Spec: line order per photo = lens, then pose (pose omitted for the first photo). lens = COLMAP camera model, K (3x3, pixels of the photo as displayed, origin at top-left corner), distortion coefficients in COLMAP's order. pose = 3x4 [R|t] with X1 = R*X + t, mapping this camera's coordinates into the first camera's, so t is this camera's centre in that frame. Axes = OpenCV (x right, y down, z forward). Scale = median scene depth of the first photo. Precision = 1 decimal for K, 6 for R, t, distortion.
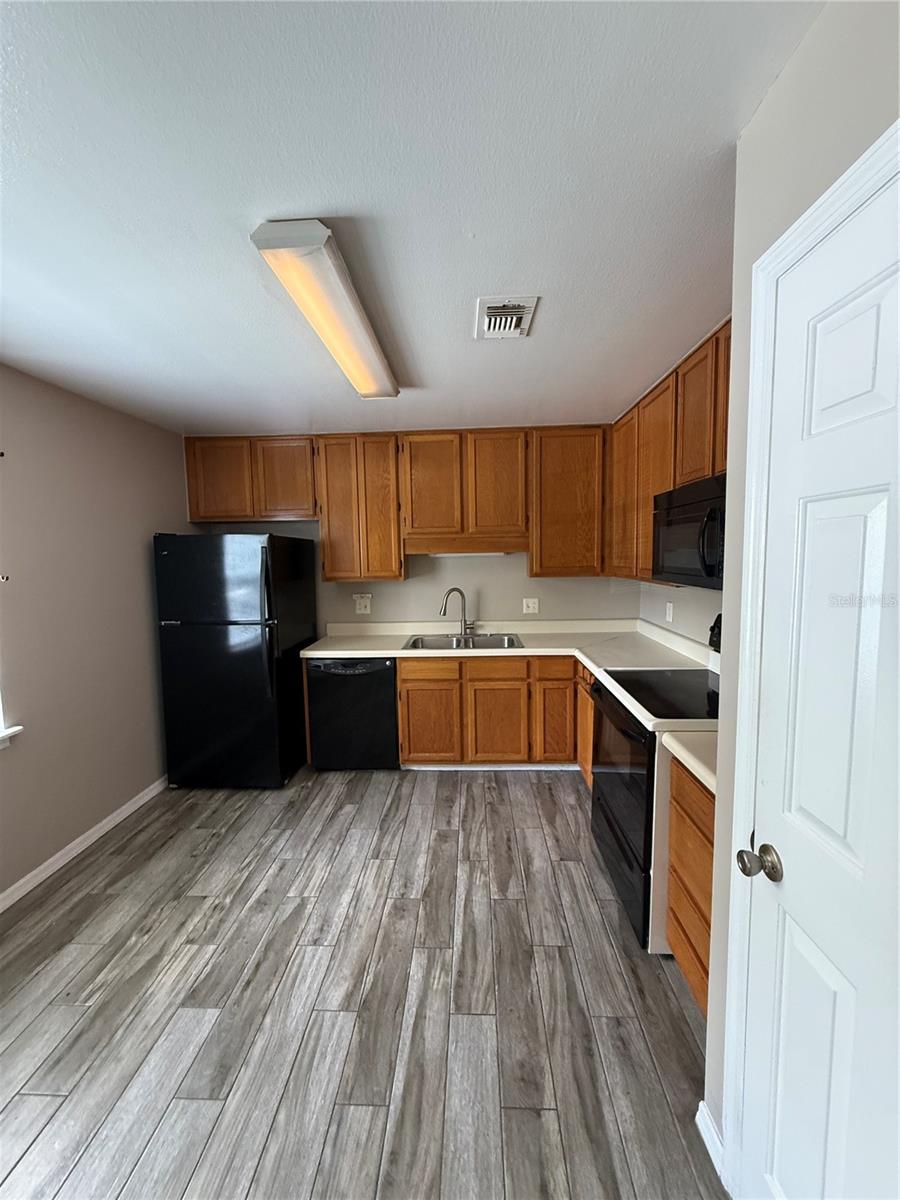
lens RADIAL K [[479.2, 0, 447.7], [0, 479.2, 598.4], [0, 0, 1]] dist [-0.002611, 0.000862]
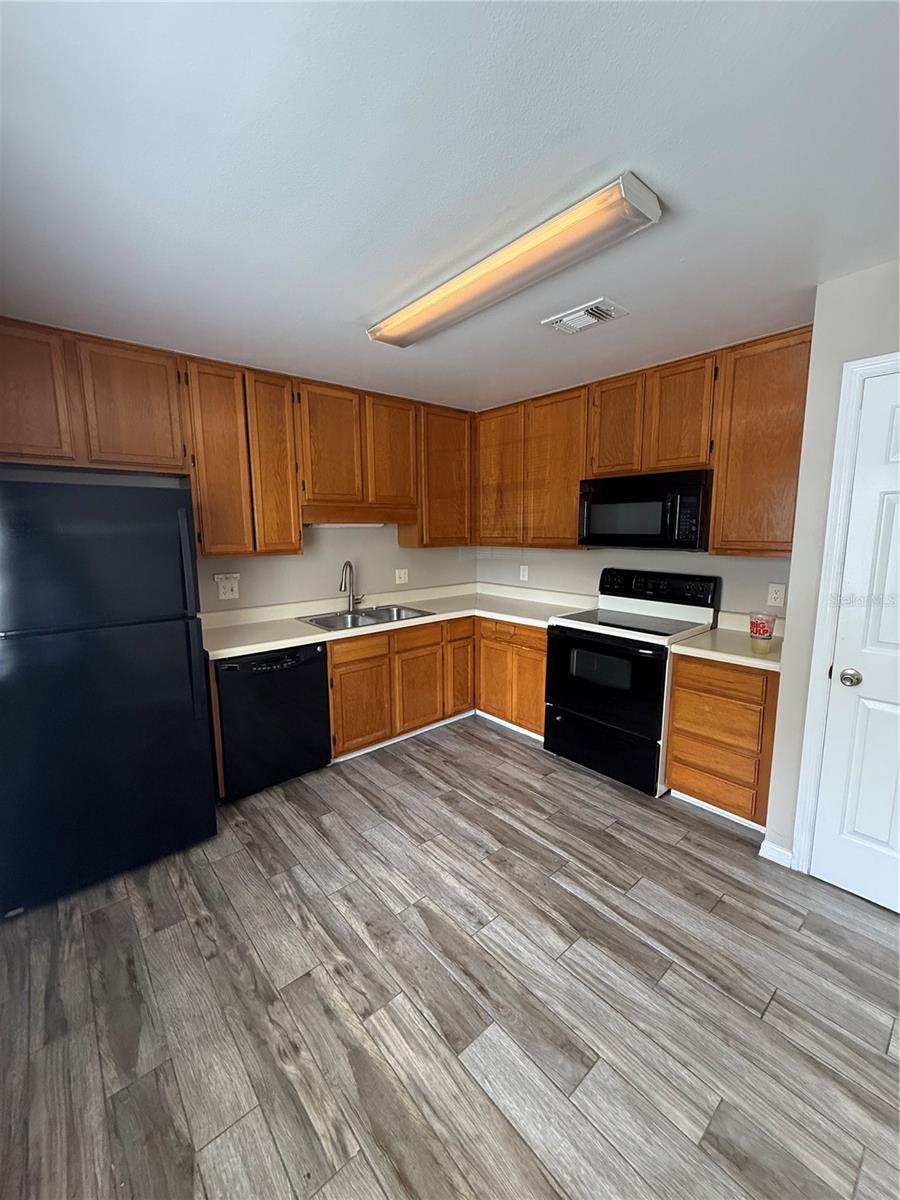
lens RADIAL K [[479.2, 0, 451.6], [0, 479.2, 600.5], [0, 0, 1]] dist [-0.002611, 0.000862]
pose [[0.725374, -0.091154, 0.682293, -0.736695], [0.058086, 0.995764, 0.071280, -0.000788], [-0.685900, -0.012073, 0.727596, 0.280142]]
